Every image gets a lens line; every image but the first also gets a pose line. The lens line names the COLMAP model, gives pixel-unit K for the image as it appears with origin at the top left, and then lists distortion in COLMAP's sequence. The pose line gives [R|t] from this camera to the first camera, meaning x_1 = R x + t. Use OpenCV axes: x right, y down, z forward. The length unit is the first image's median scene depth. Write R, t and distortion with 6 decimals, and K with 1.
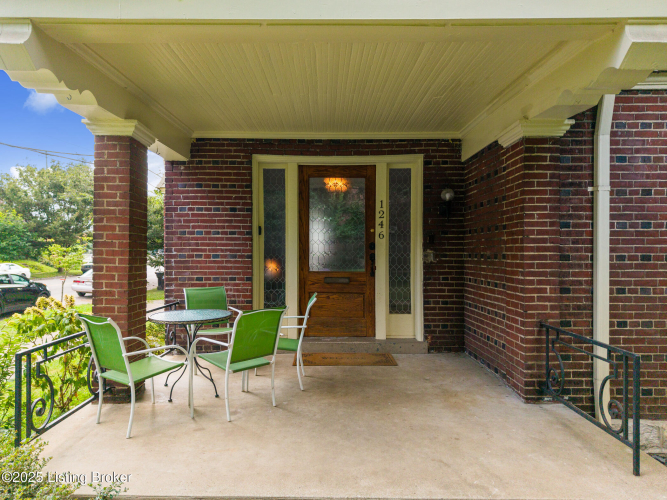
lens RADIAL K [[474.1, 0, 332.9], [0, 474.1, 282.8], [0, 0, 1]] dist [0.088651, -0.099411]
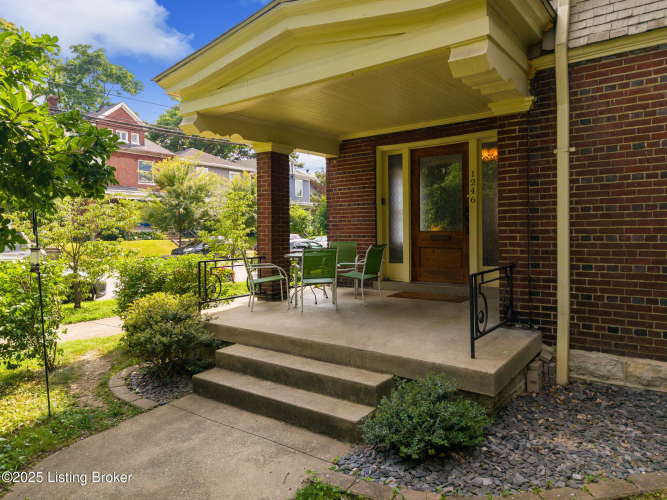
lens RADIAL K [[474.1, 0, 332.9], [0, 474.1, 282.8], [0, 0, 1]] dist [0.088651, -0.099411]
pose [[0.796929, 0.053853, -0.601667, 0.808176], [-0.024122, 0.998061, 0.057383, 0.070943], [0.603591, -0.031217, 0.796683, -0.275155]]
